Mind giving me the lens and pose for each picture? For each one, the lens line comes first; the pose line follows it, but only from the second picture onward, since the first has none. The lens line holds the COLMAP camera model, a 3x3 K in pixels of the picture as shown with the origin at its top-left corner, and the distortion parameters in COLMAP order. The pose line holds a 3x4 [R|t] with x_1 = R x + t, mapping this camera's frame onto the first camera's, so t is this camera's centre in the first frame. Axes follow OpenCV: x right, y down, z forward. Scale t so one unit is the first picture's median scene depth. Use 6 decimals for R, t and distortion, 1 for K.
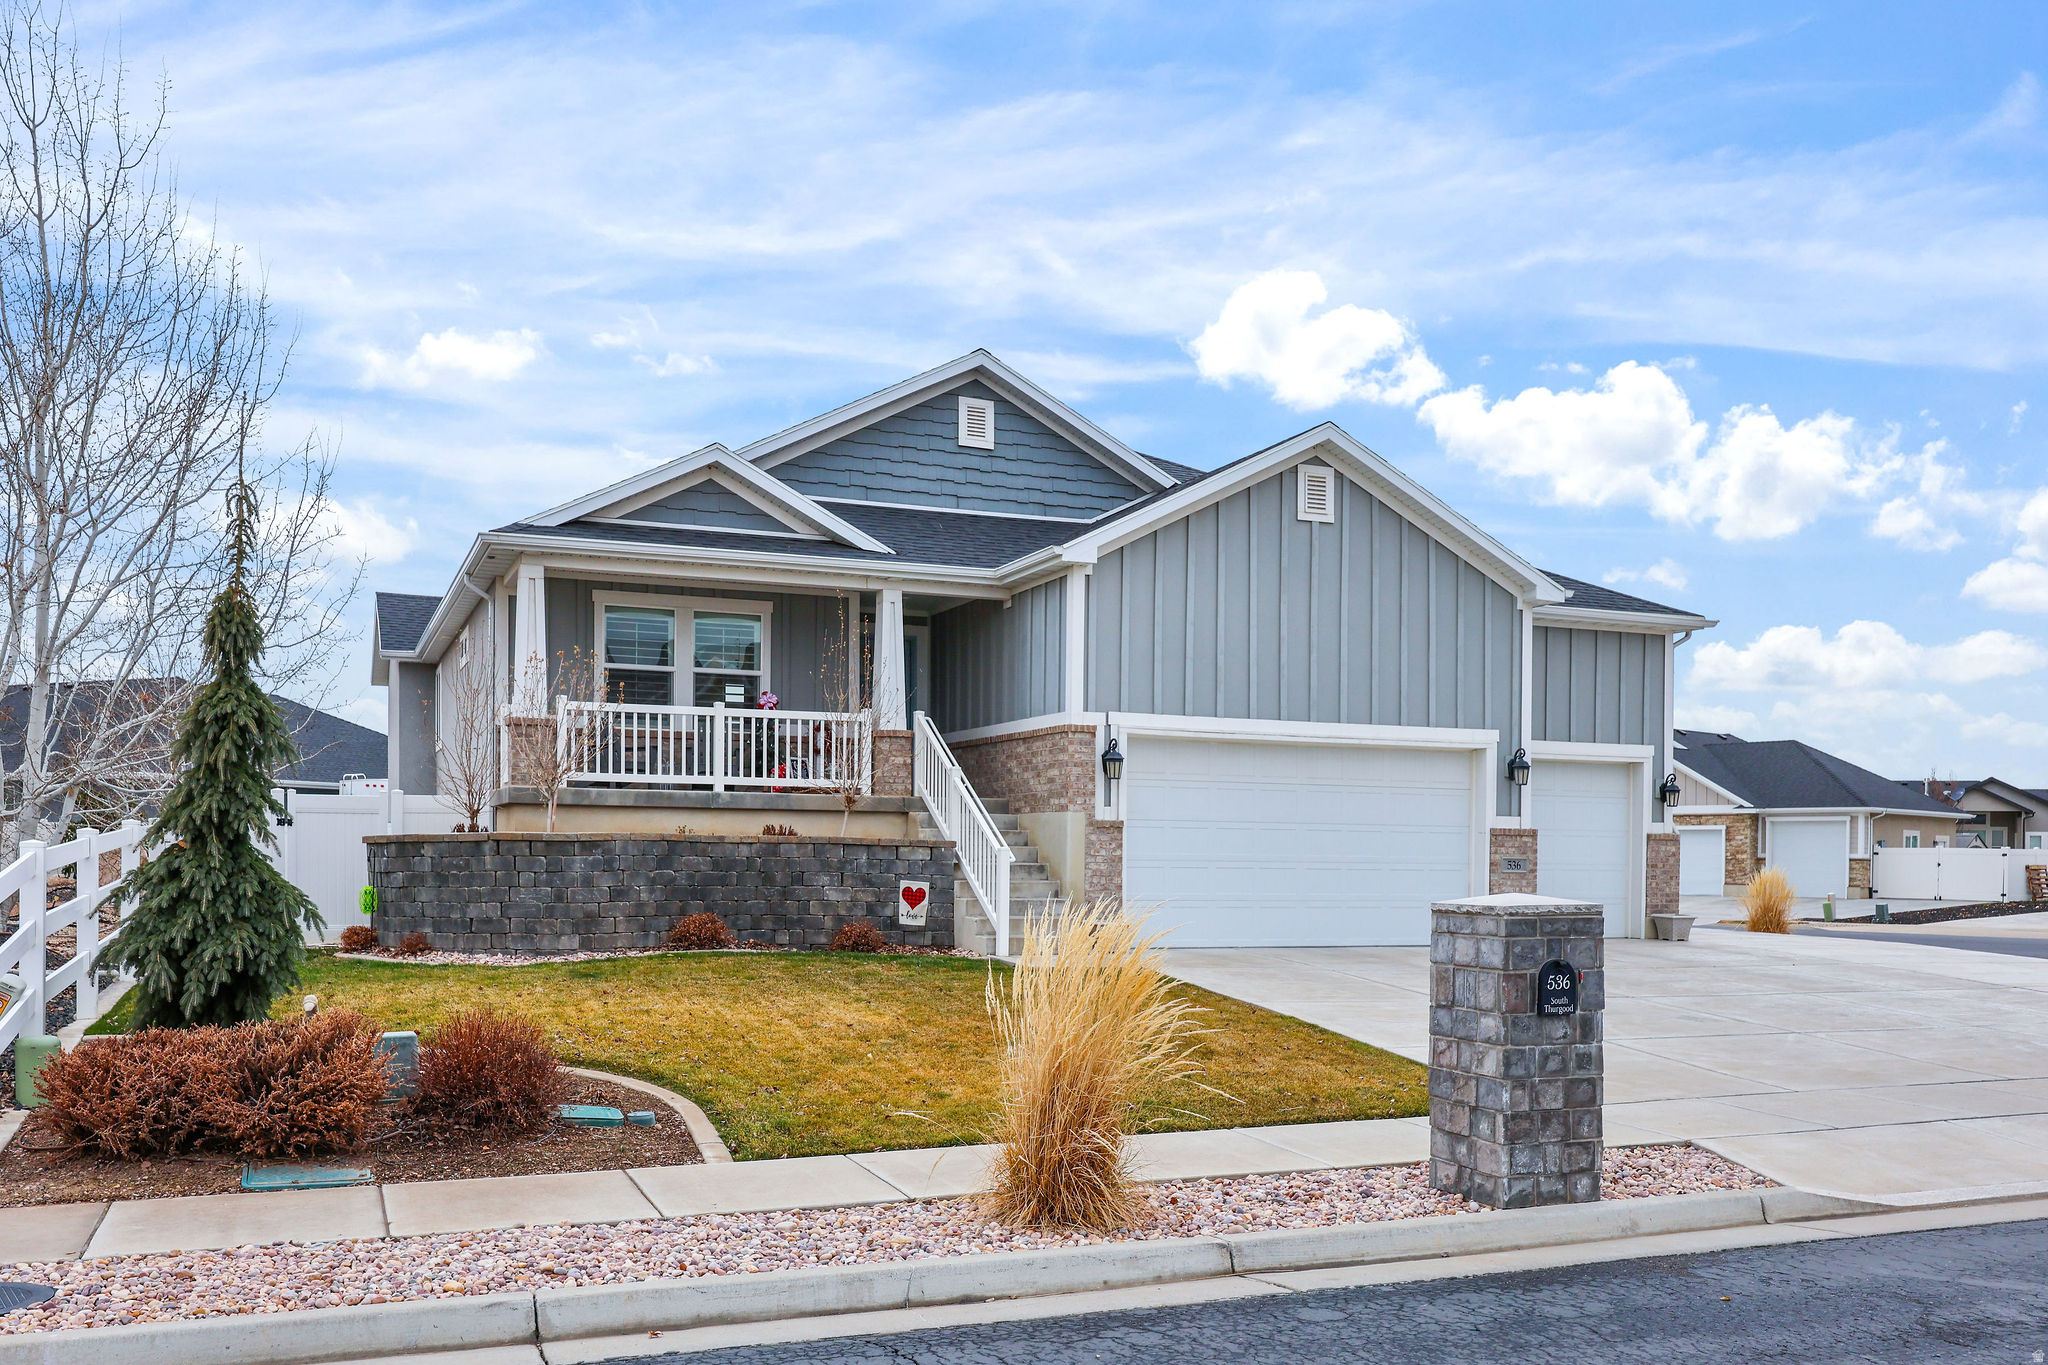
lens RADIAL K [[1777.3, 0, 1022.8], [0, 1777.3, 858.5], [0, 0, 1]] dist [0.002085, -0.000087]
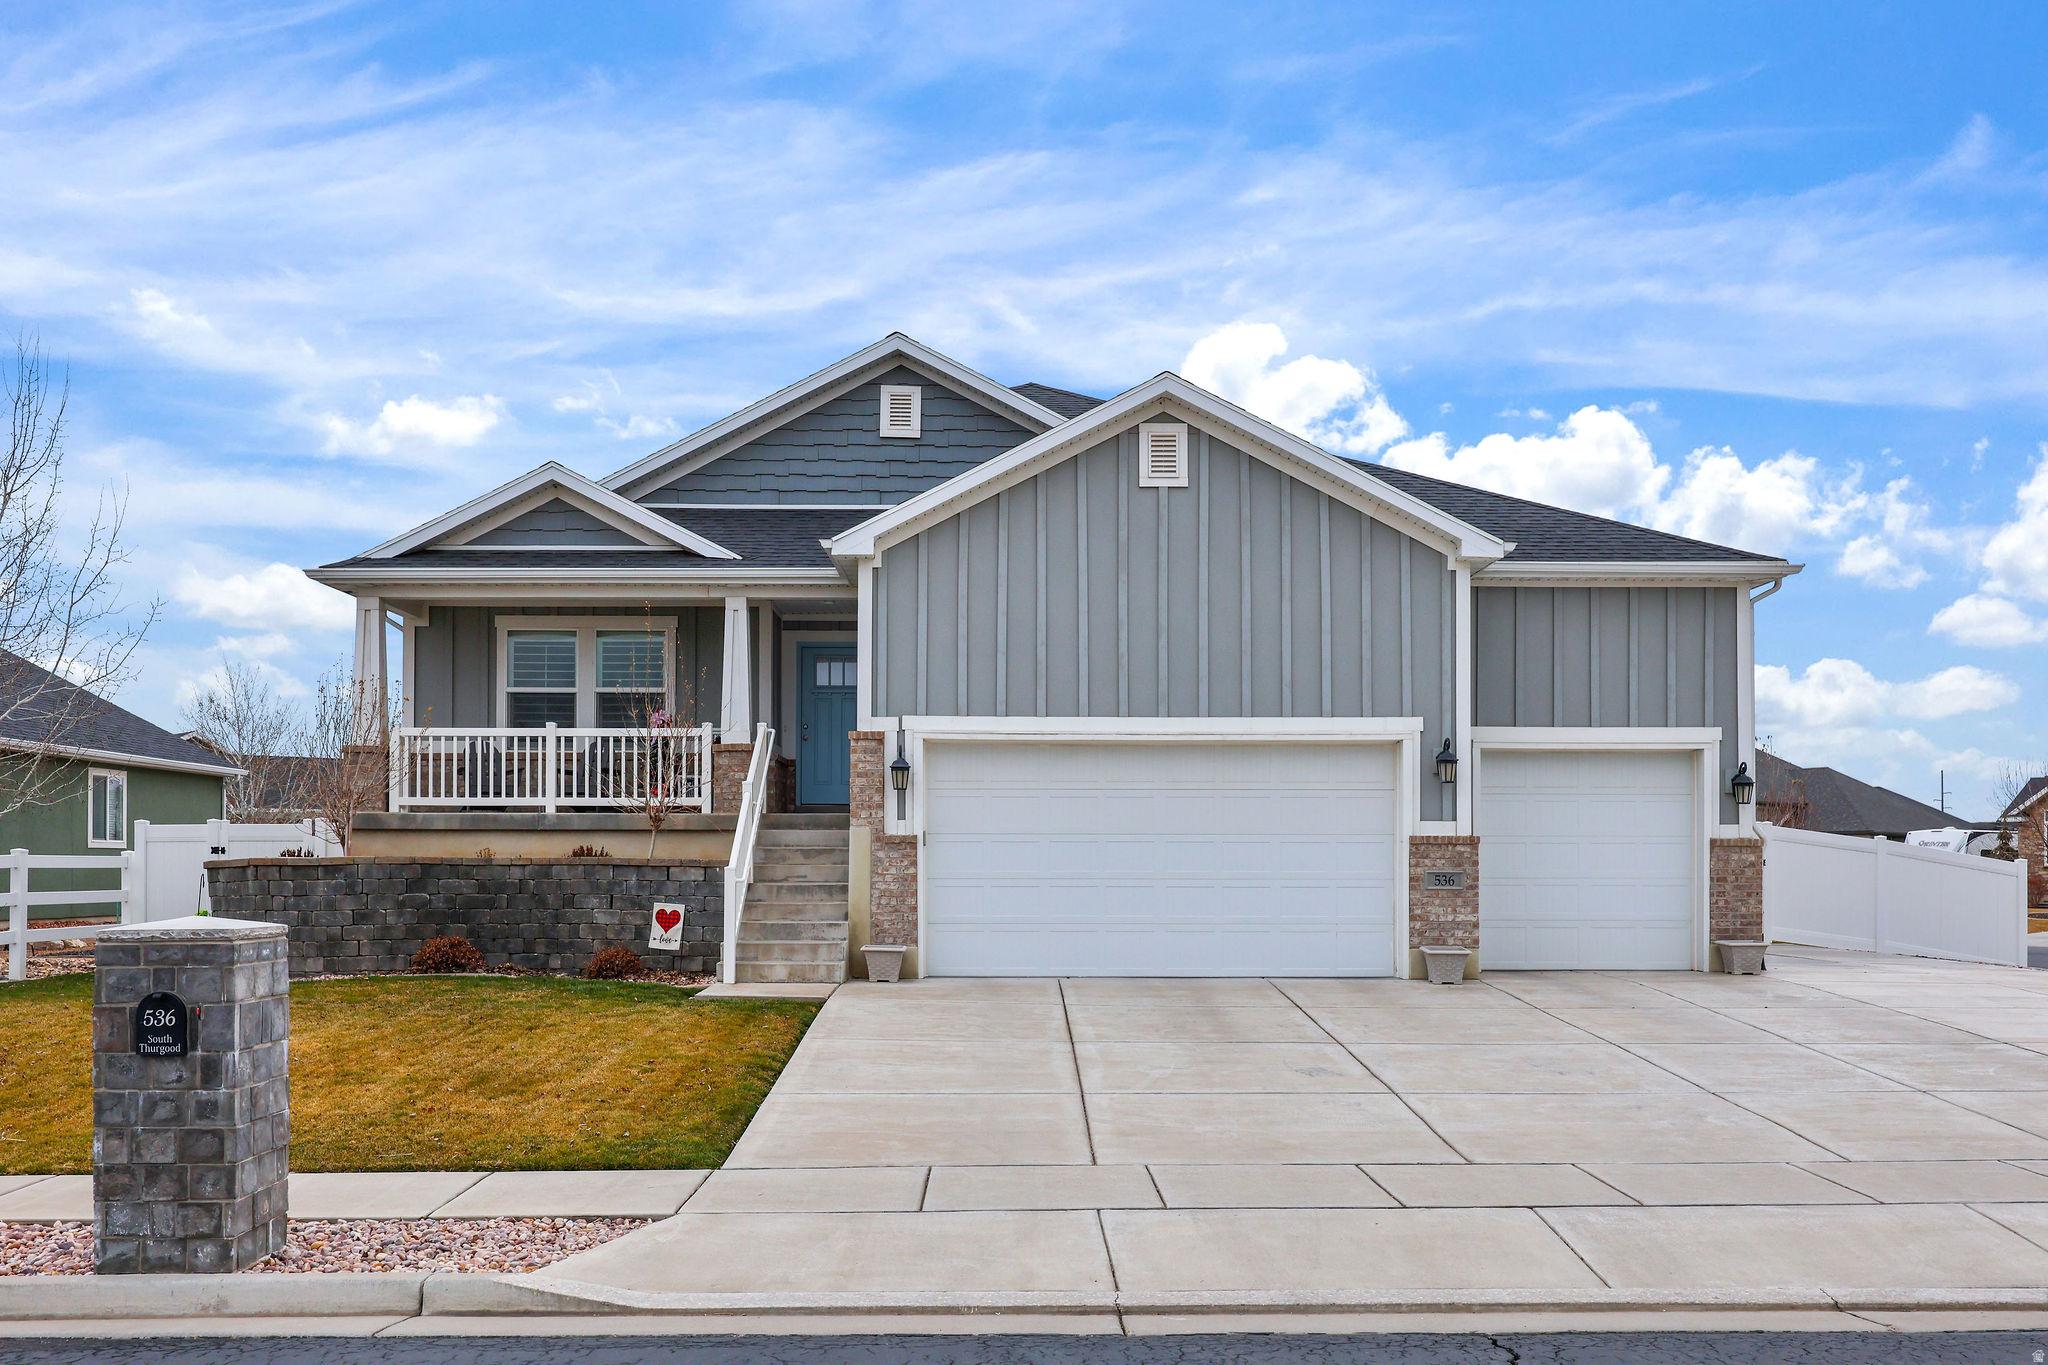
lens RADIAL K [[1877.7, 0, 1027.4], [0, 1877.7, 834.0], [0, 0, 1]] dist [-0.005326, 0.001361]
pose [[0.928191, -0.018000, -0.371669, 0.463521], [0.009210, 0.999635, -0.025411, 0.002908], [0.371990, 0.020163, 0.928018, 0.133527]]
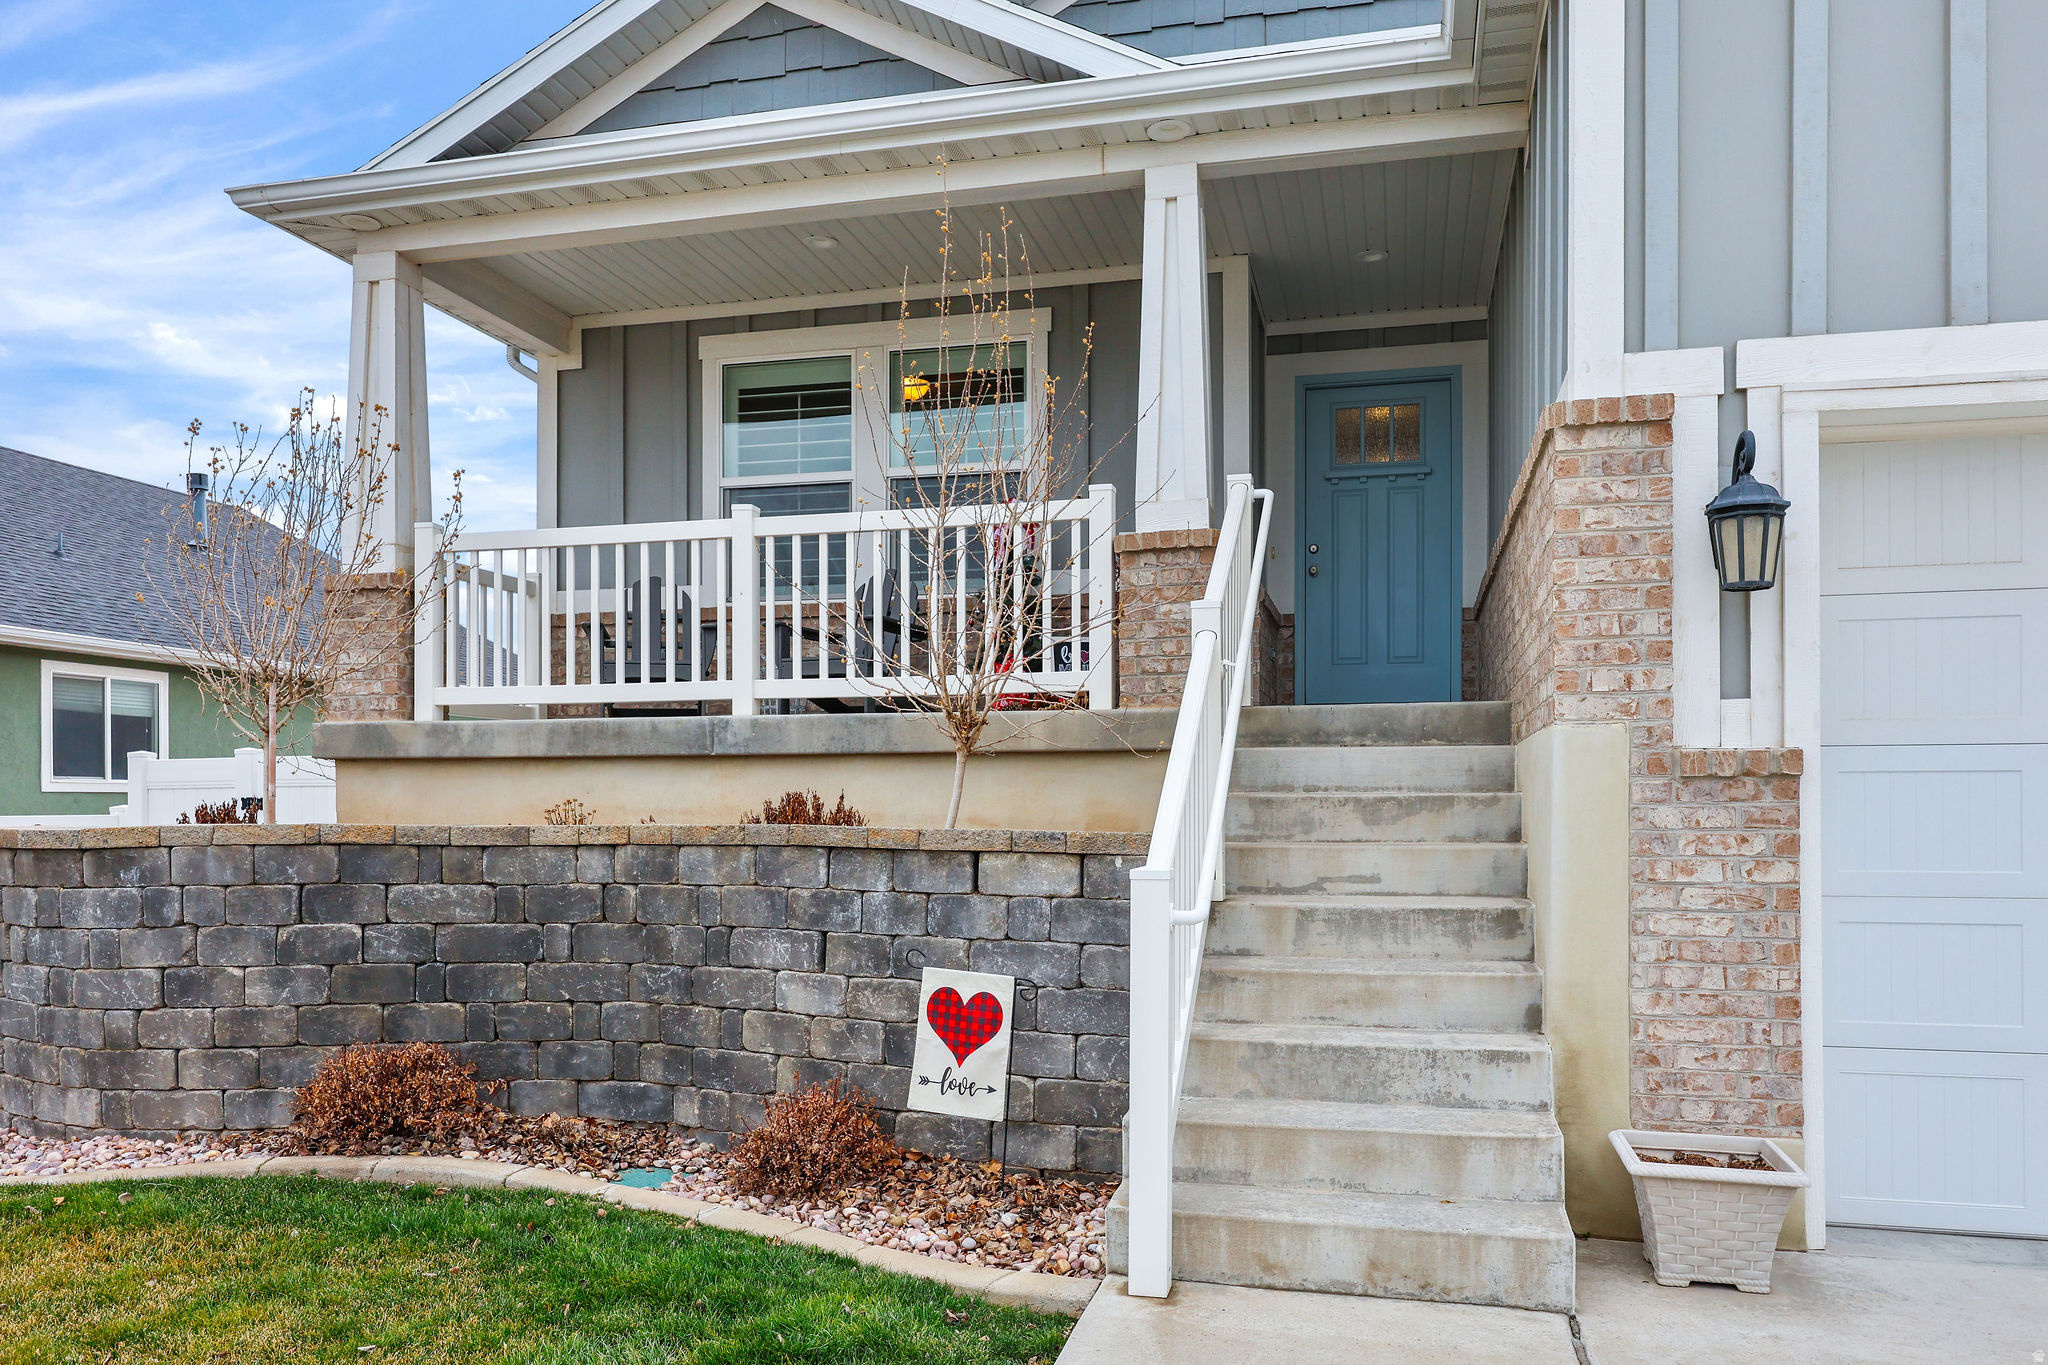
lens RADIAL K [[1514.7, 0, 1021.2], [0, 1514.7, 816.2], [0, 0, 1]] dist [-0.002274, -0.000305]
pose [[0.802364, -0.010674, -0.596740, 0.096605], [0.010530, 0.999938, -0.003727, -0.011917], [0.596742, -0.003293, 0.802426, 0.754776]]
